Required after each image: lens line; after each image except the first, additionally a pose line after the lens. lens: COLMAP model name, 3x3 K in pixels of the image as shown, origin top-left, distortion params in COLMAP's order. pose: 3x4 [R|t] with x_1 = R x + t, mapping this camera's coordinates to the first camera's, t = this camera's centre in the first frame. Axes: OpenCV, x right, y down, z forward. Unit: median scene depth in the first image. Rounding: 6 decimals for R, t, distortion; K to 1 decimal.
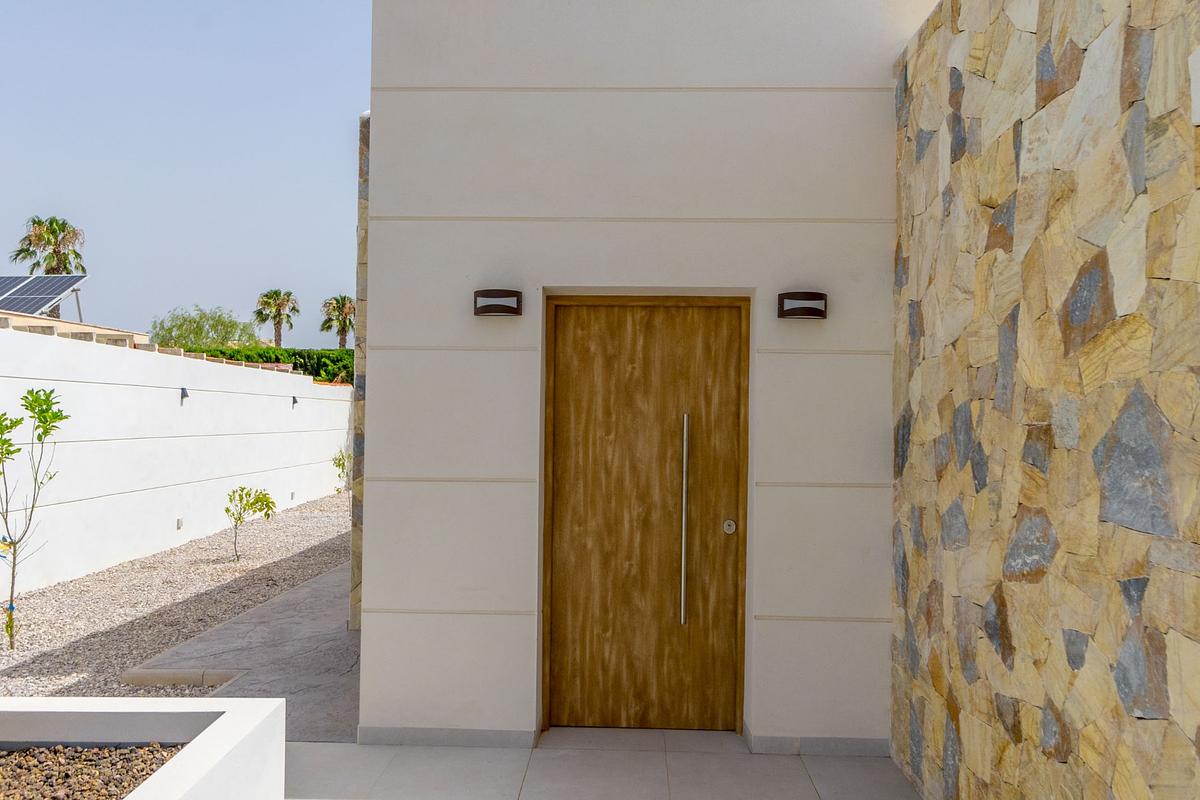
lens RADIAL K [[911.0, 0, 600.0], [0, 911.0, 400.0], [0, 0, 1]] dist [0.004023, 0.001027]
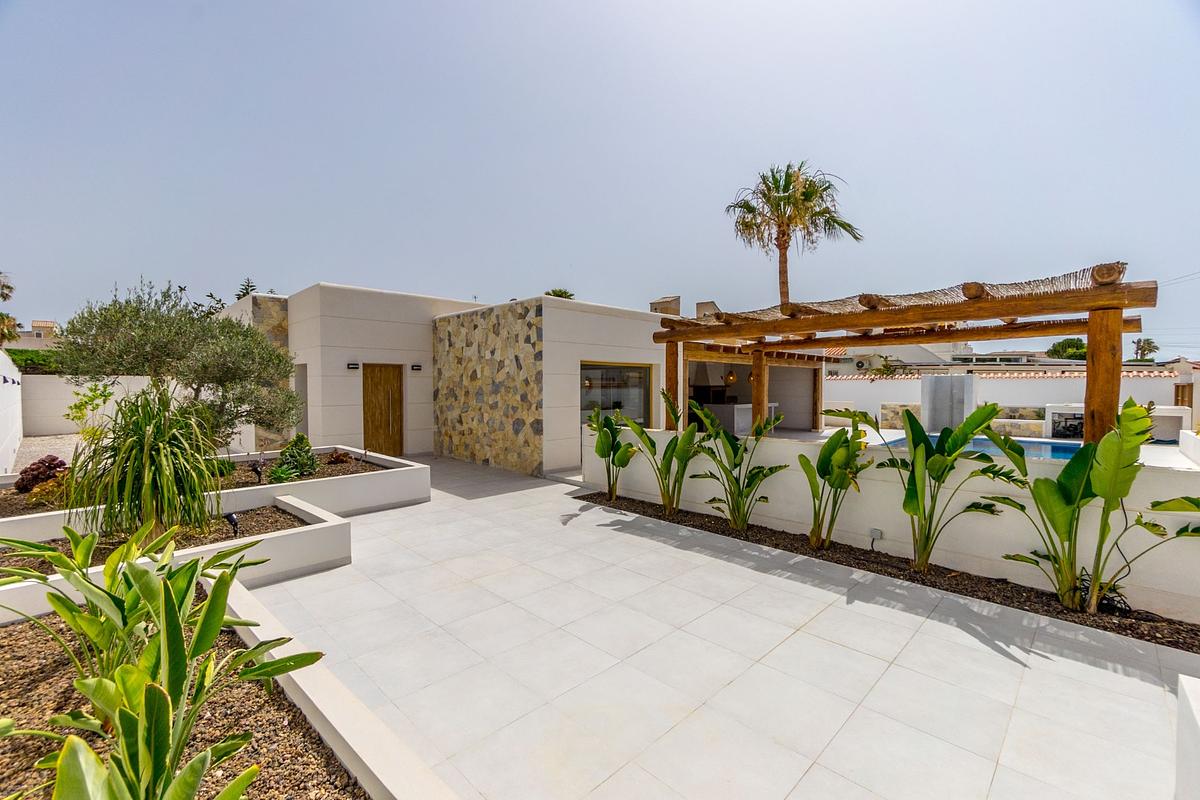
lens RADIAL K [[523.3, 0, 595.9], [0, 523.3, 395.4], [0, 0, 1]] dist [0.000052, 0.000105]
pose [[0.679175, -0.029994, 0.733363, -1.372659], [-0.001937, 0.999088, 0.042655, -0.084684], [-0.733974, -0.030391, 0.678498, -1.889953]]
